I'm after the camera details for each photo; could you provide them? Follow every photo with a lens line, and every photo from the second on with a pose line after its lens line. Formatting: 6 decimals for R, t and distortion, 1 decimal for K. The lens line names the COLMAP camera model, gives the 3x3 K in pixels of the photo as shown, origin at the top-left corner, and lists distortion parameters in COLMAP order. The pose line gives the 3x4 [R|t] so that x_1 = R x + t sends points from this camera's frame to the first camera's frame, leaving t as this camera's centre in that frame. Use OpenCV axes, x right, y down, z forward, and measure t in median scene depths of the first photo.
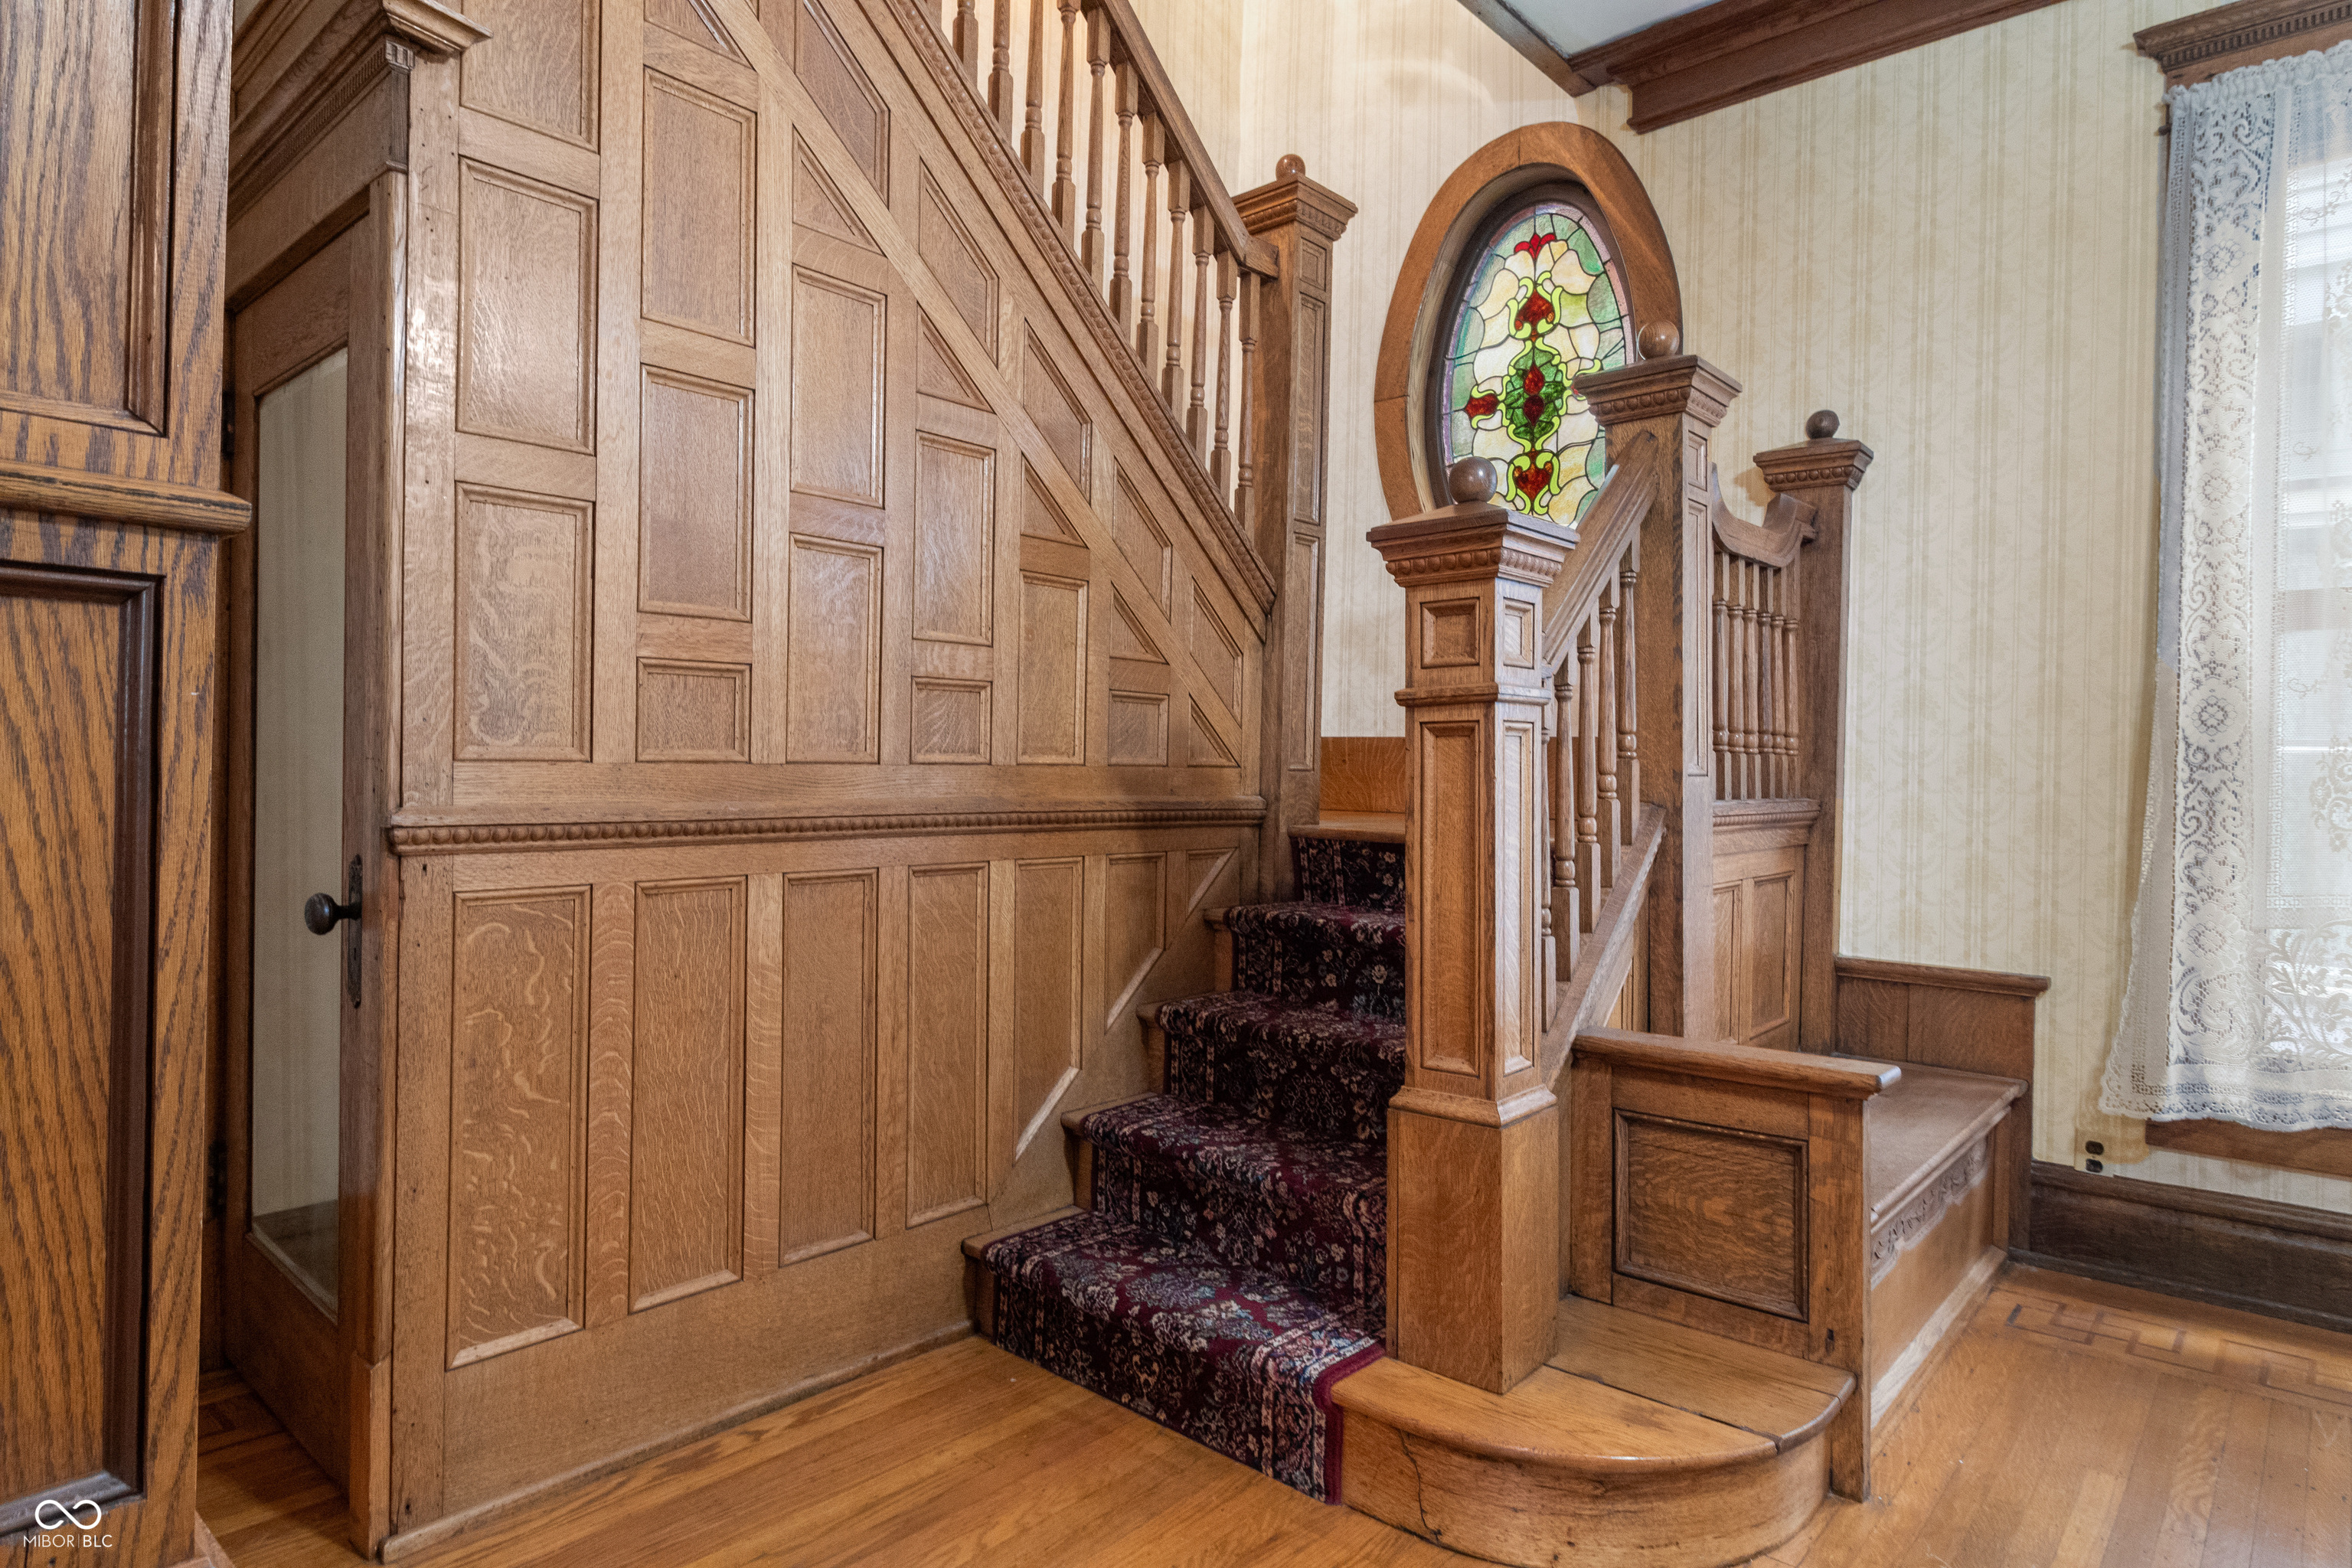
lens RADIAL K [[1336.6, 0, 1181.6], [0, 1336.6, 766.7], [0, 0, 1]] dist [0.007558, -0.000932]
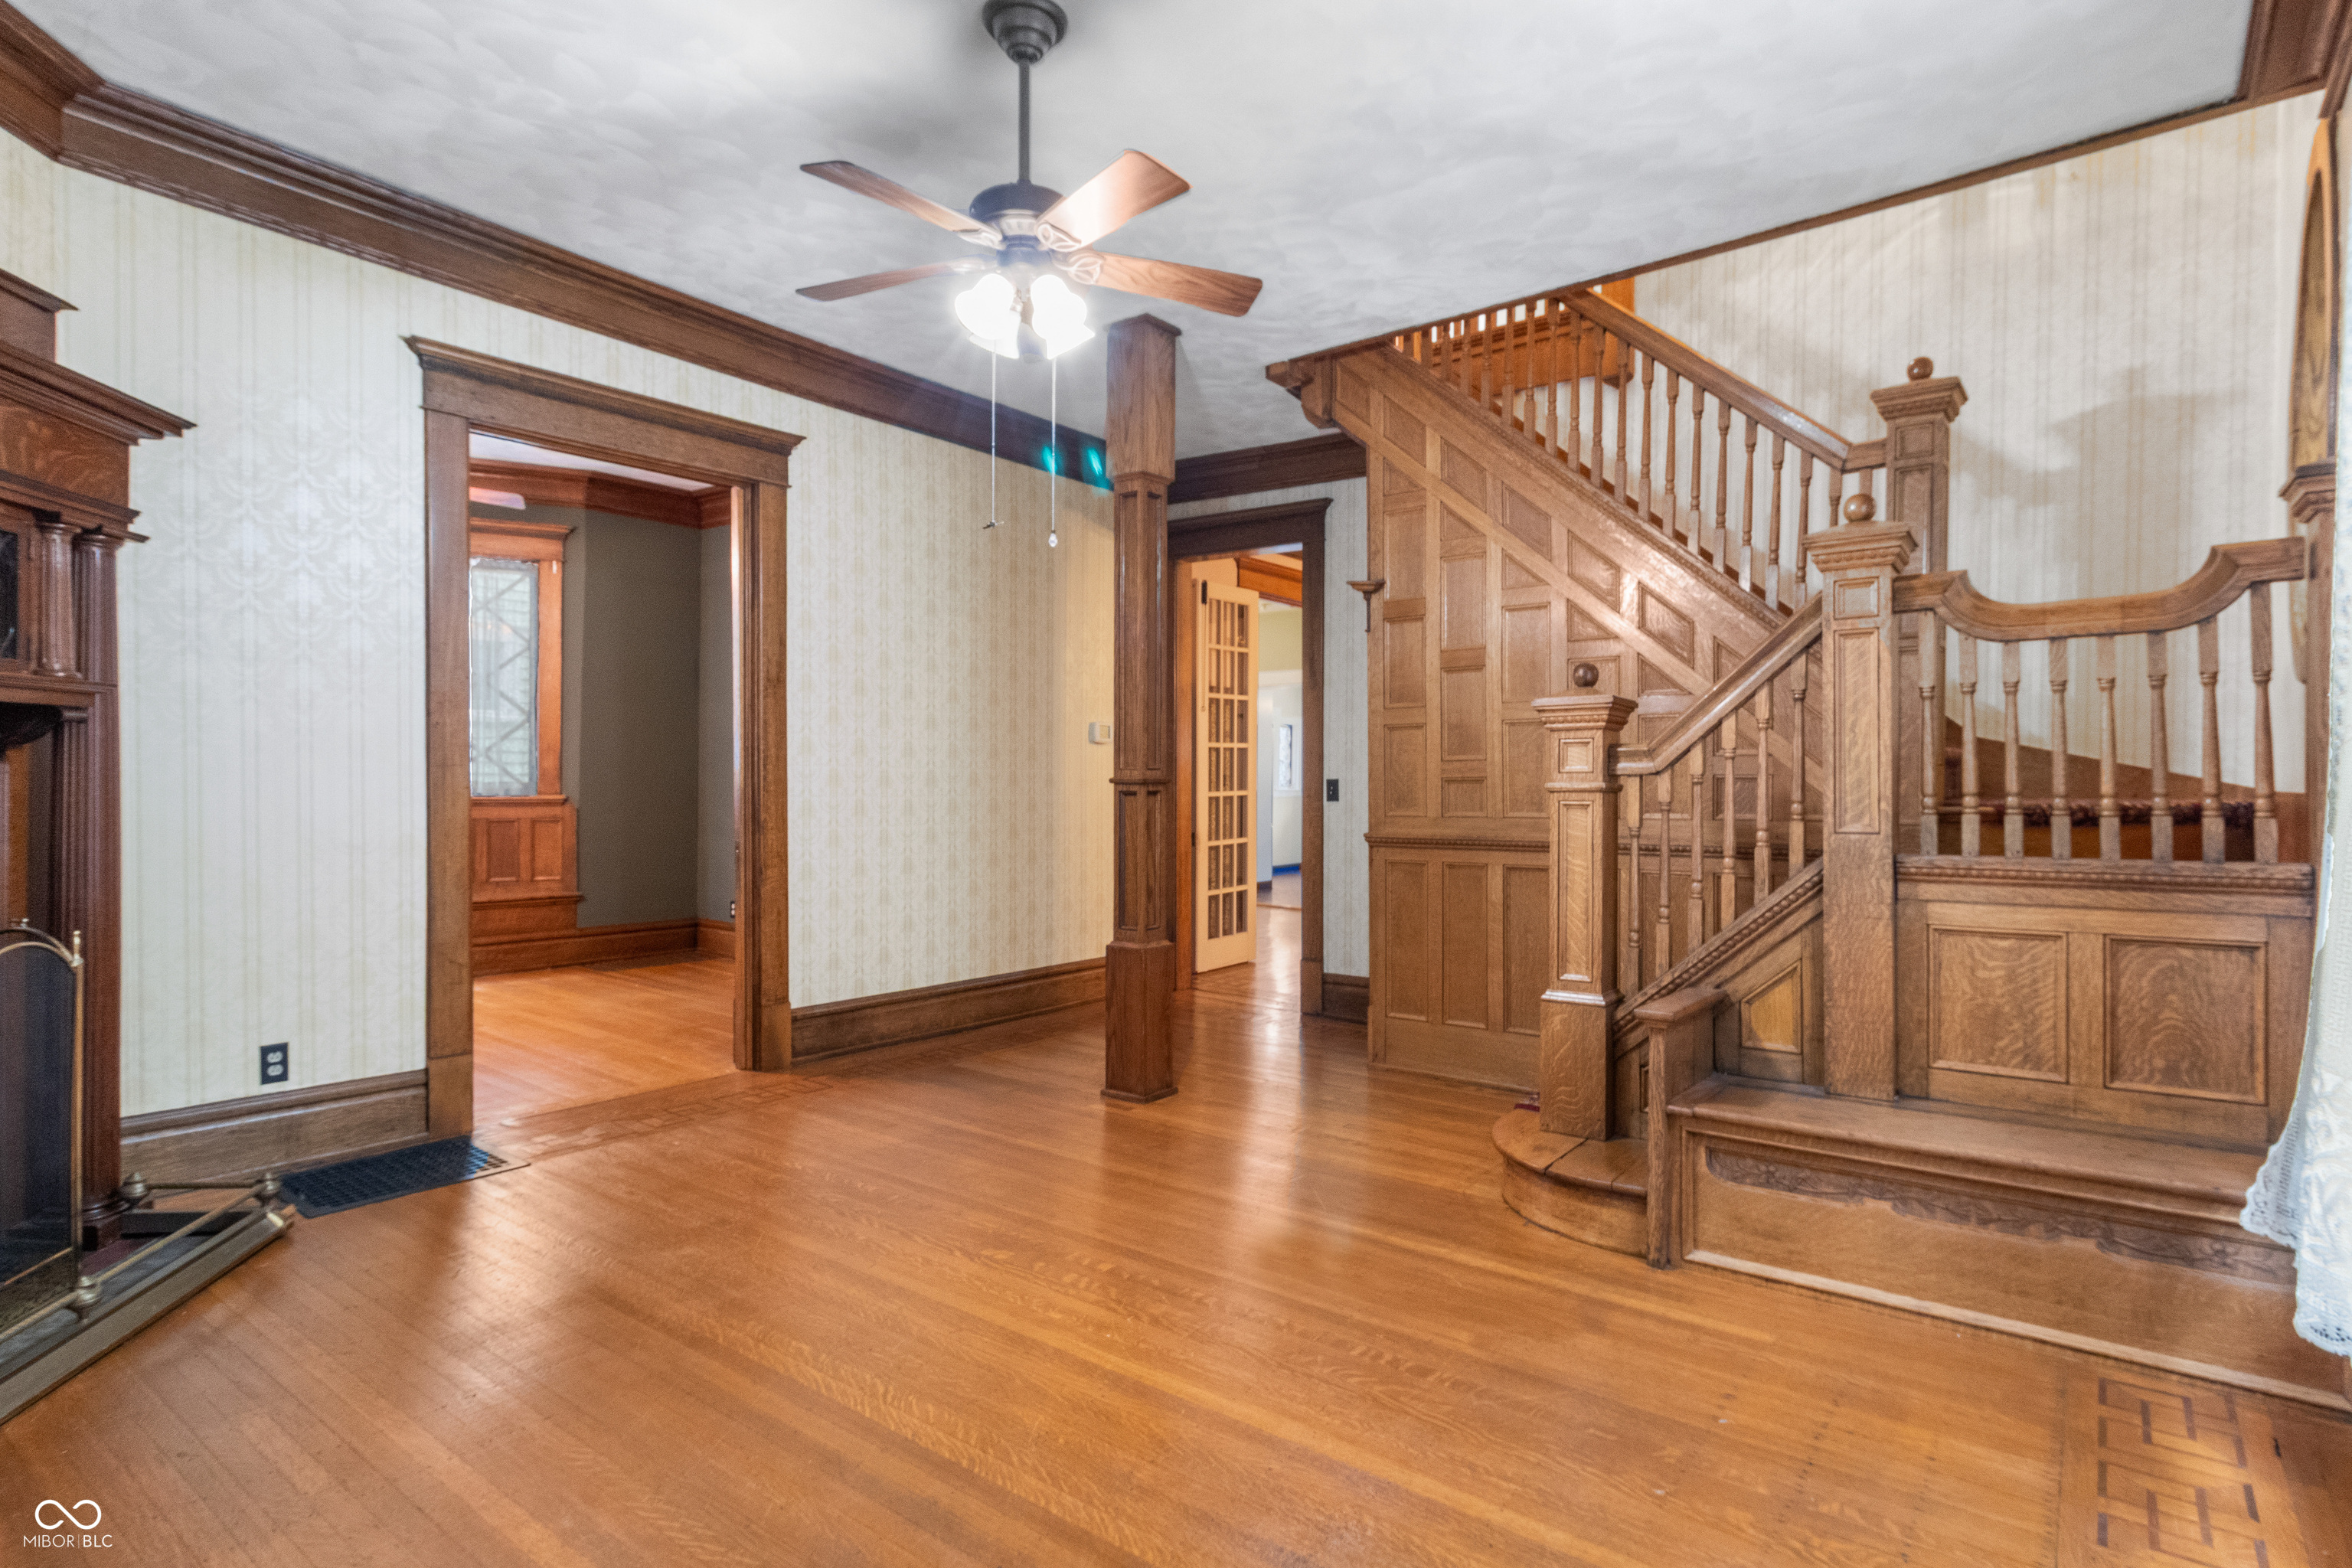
lens RADIAL K [[1183.6, 0, 1178.2], [0, 1183.6, 794.9], [0, 0, 1]] dist [-0.001952, -0.000772]
pose [[0.075908, -0.006894, -0.997091, 1.496323], [0.004476, 0.999968, -0.006573, -0.027181], [0.997105, -0.003964, 0.075937, 0.231259]]
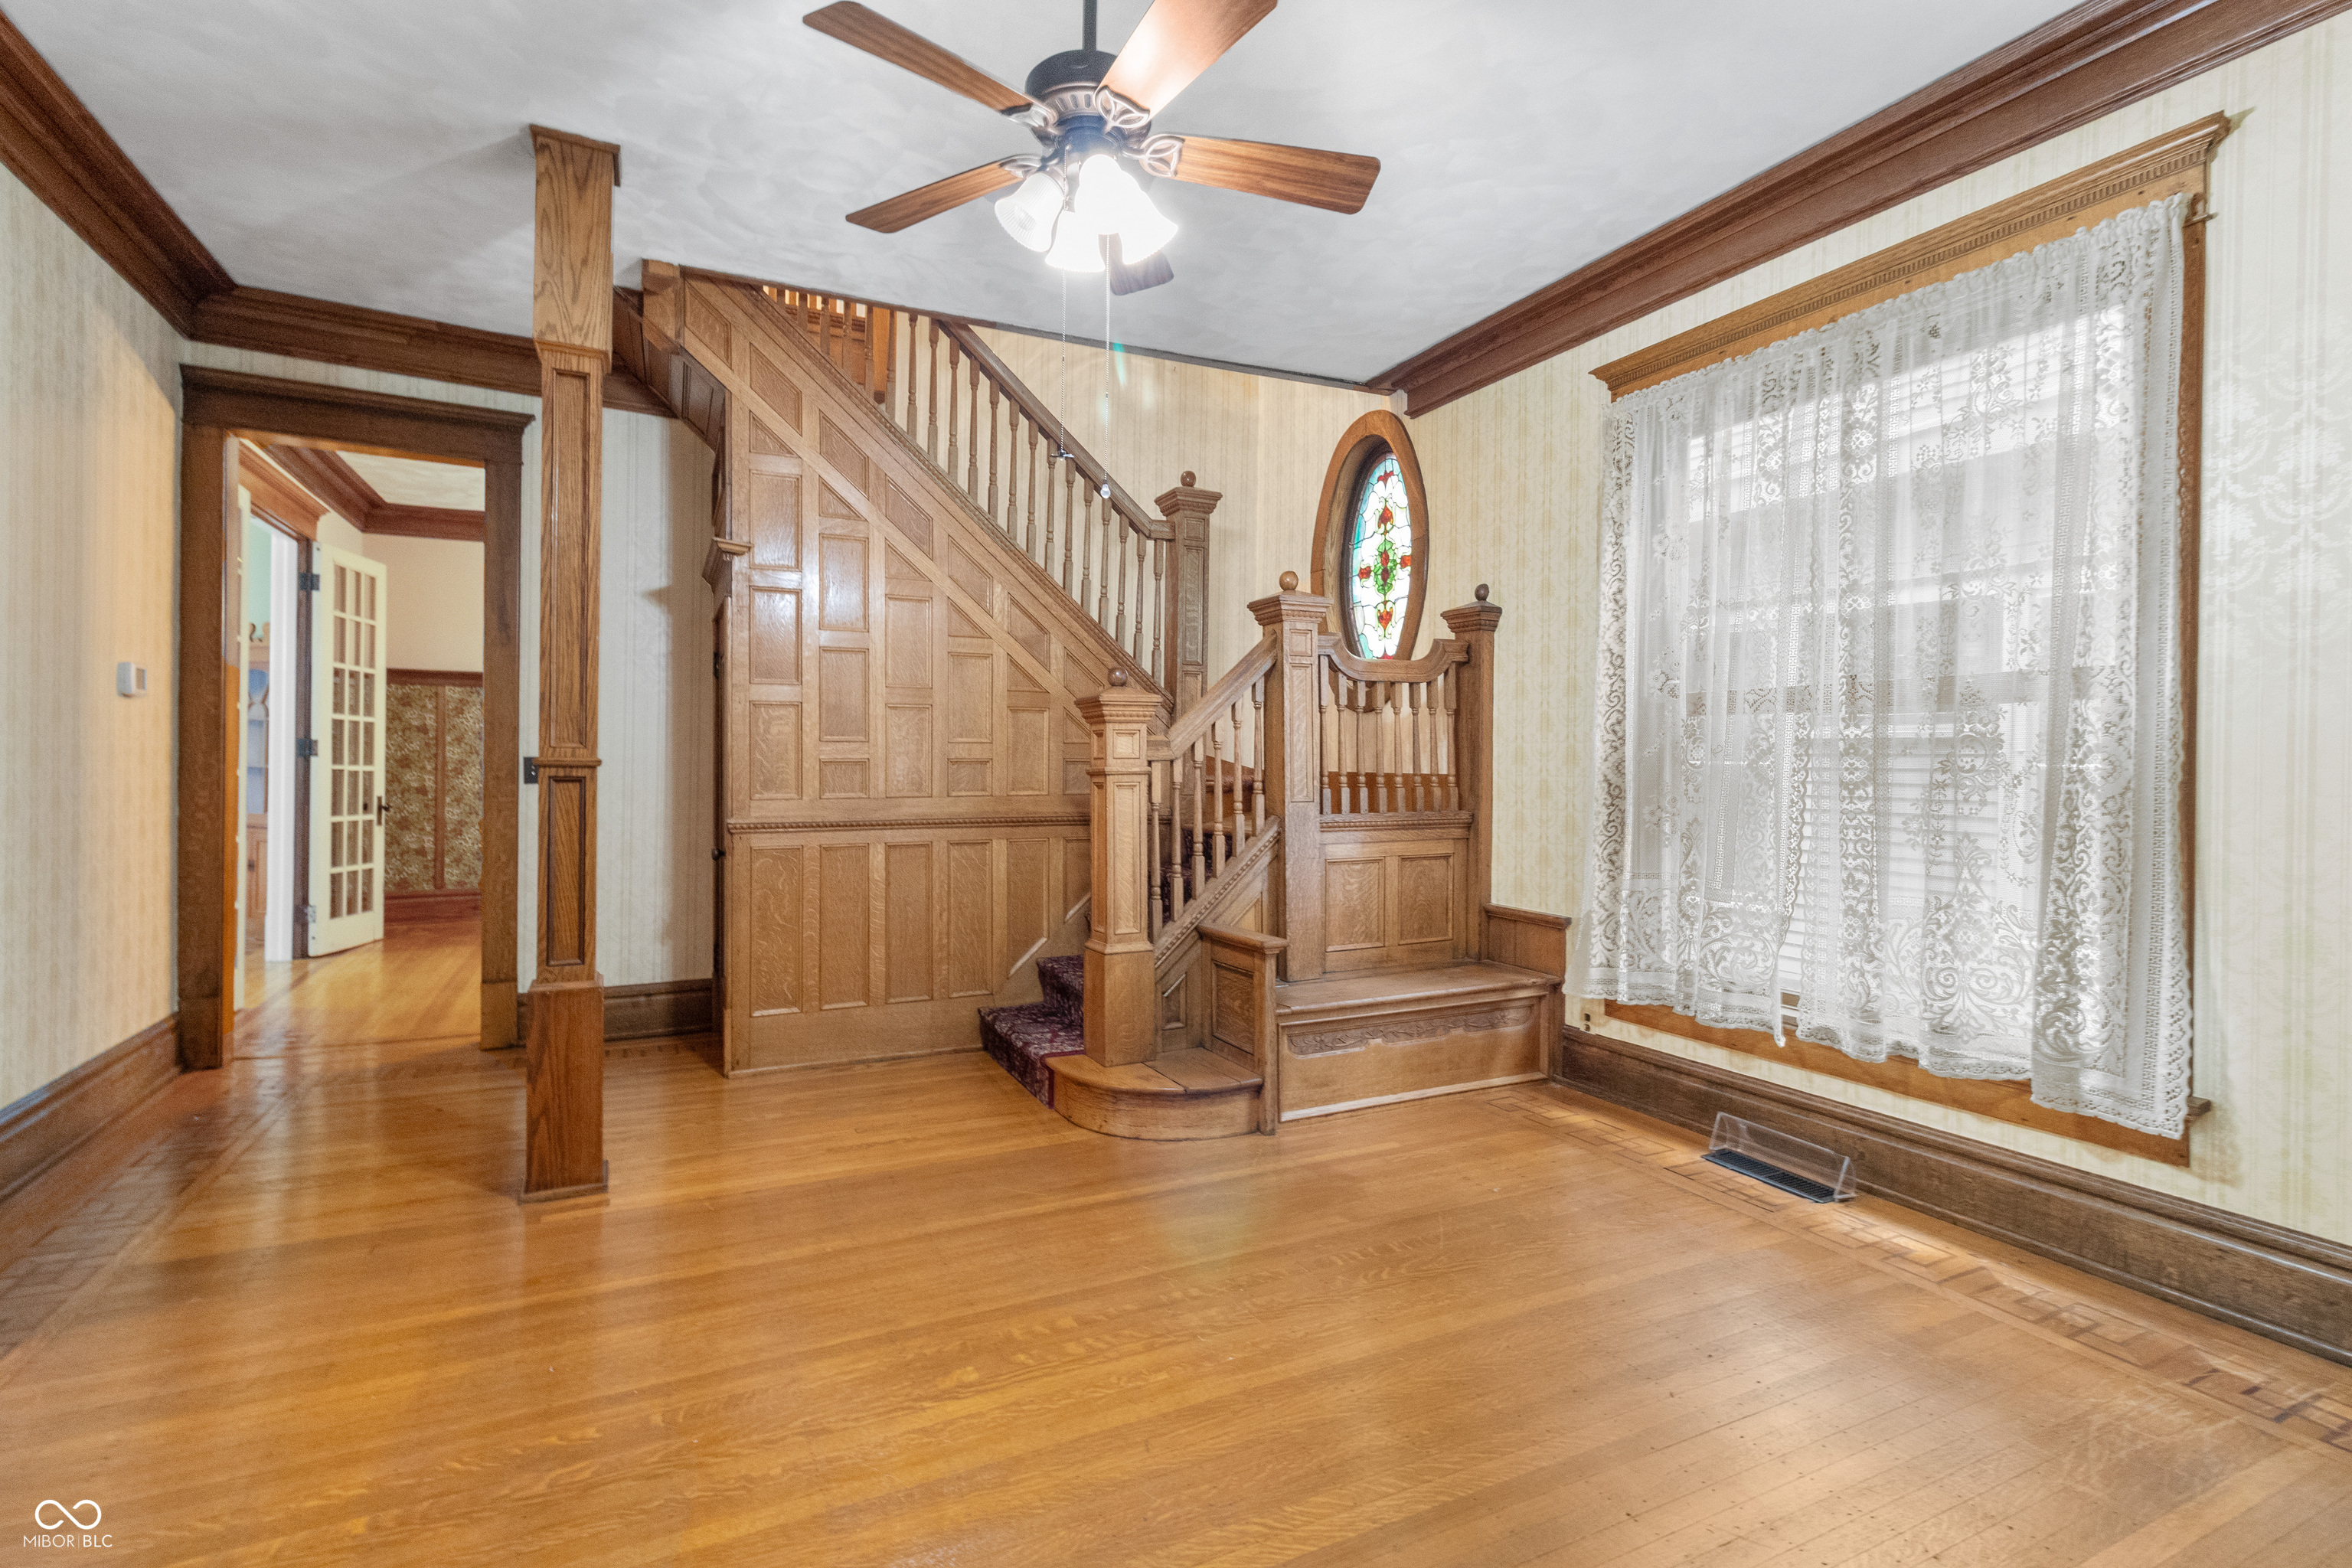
lens RADIAL K [[1077.7, 0, 1163.9], [0, 1077.7, 762.6], [0, 0, 1]] dist [0.004149, -0.000554]
pose [[0.925099, -0.010927, -0.379569, 0.793591], [0.009741, 0.999940, -0.005045, -0.044962], [0.379601, 0.000970, 0.925150, -0.542326]]
